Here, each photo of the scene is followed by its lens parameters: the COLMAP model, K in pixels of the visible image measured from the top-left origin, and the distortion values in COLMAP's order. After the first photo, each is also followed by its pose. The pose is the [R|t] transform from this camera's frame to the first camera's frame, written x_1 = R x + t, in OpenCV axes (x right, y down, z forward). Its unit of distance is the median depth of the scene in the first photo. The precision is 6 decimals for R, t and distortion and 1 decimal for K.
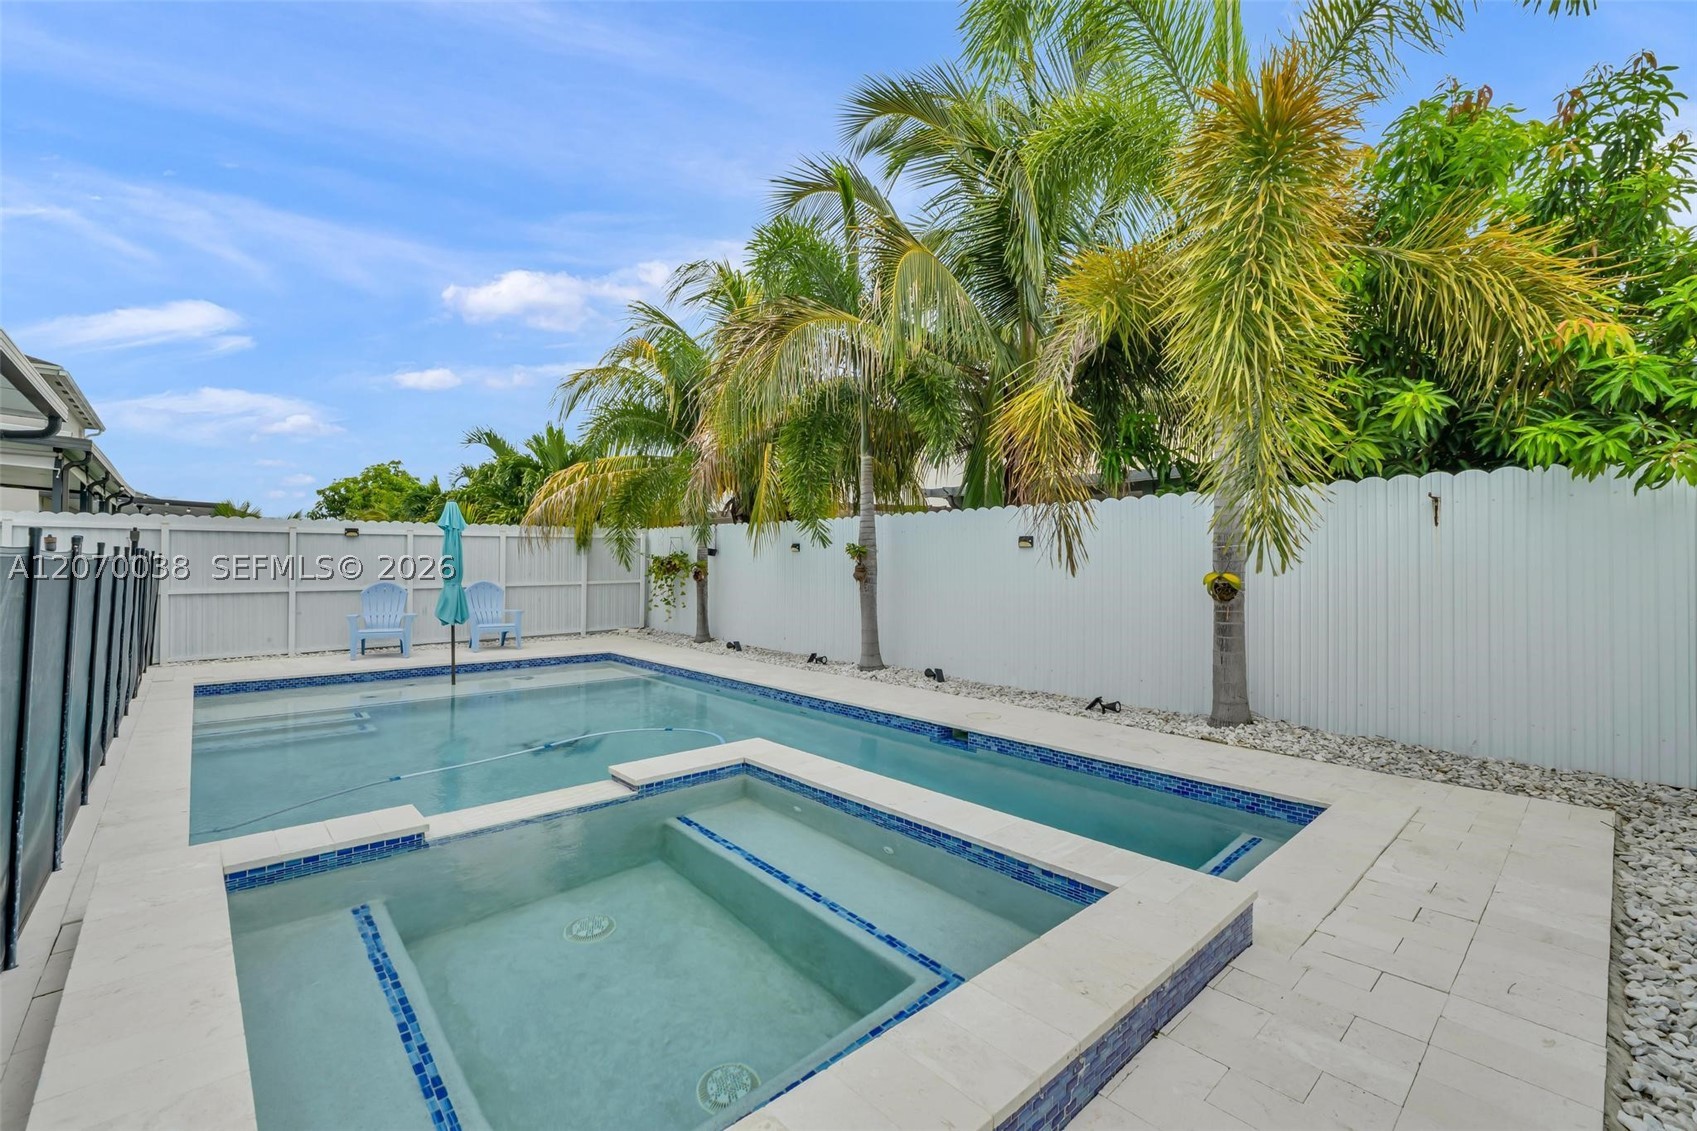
lens RADIAL K [[714.5, 0, 857.6], [0, 714.5, 566.5], [0, 0, 1]] dist [-0.001340, -0.000416]
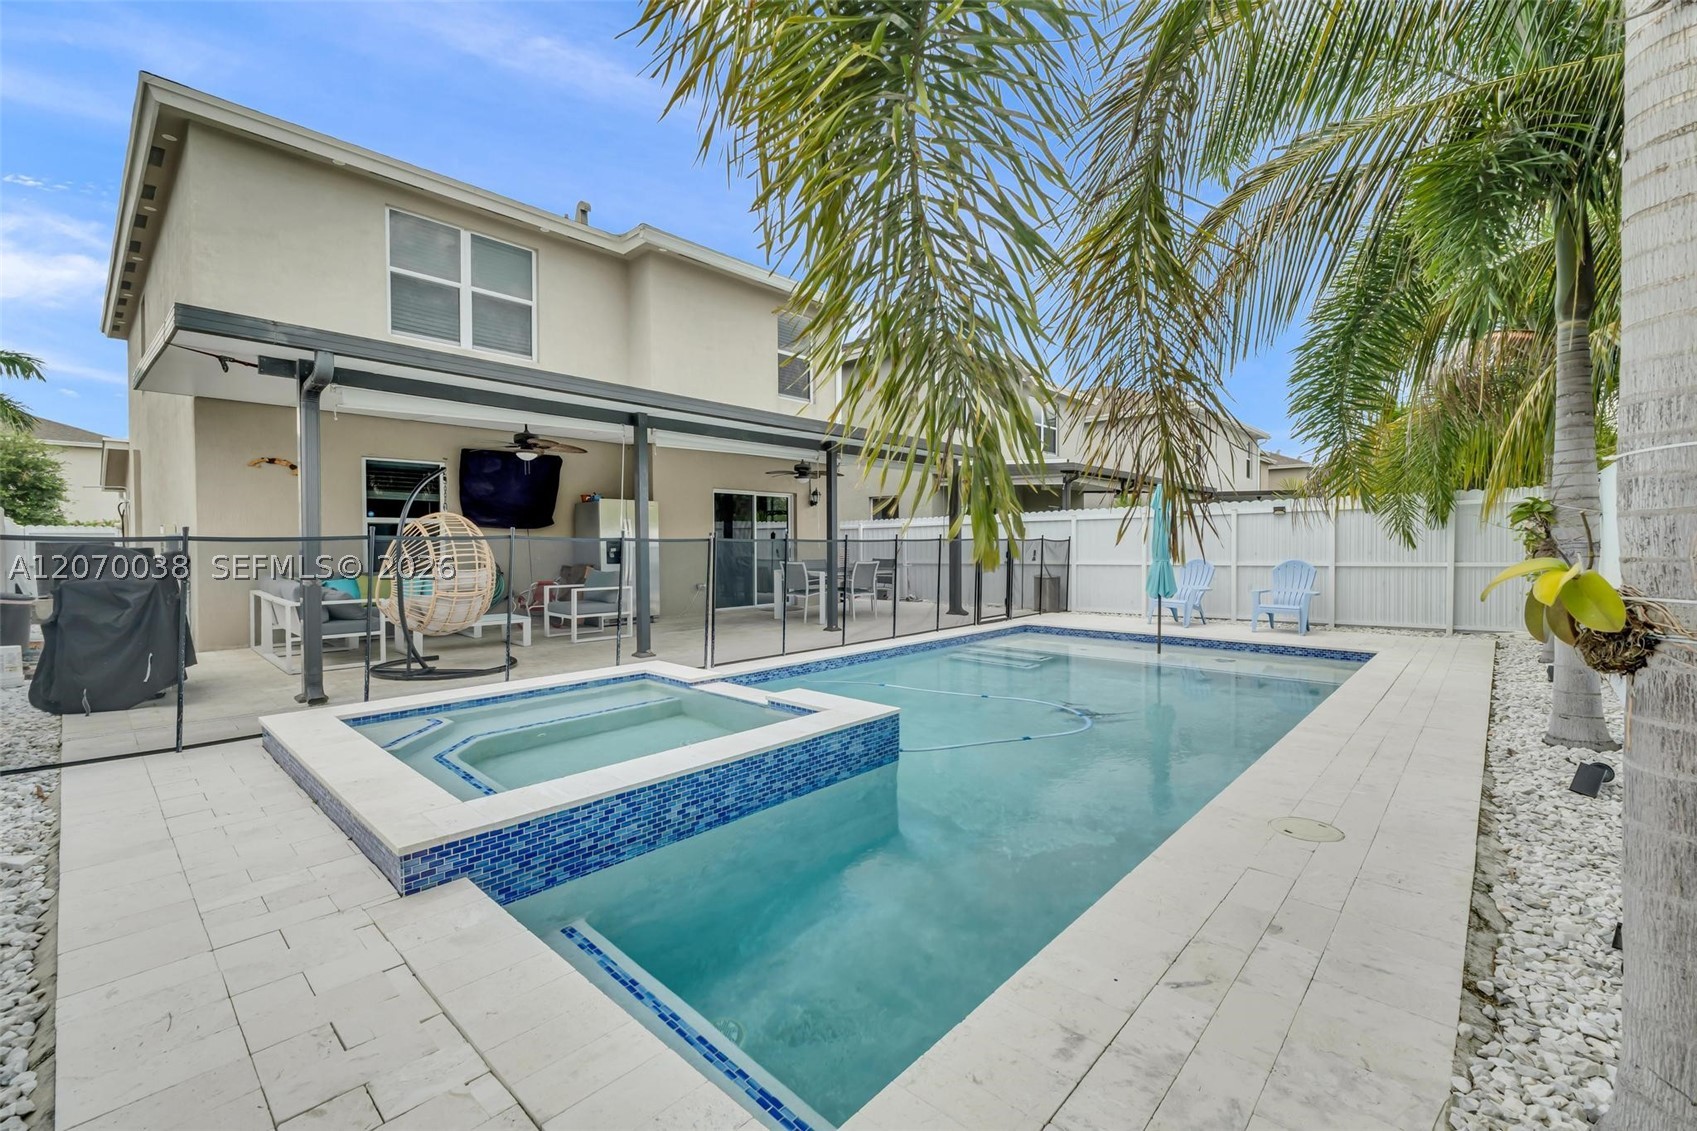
lens RADIAL K [[714.5, 0, 860.2], [0, 714.5, 556.4], [0, 0, 1]] dist [-0.001340, -0.000416]
pose [[0.083394, 0.011535, -0.996450, 0.472602], [0.005488, 0.999913, 0.012034, 0.002010], [0.996502, -0.006472, 0.083324, 0.452404]]
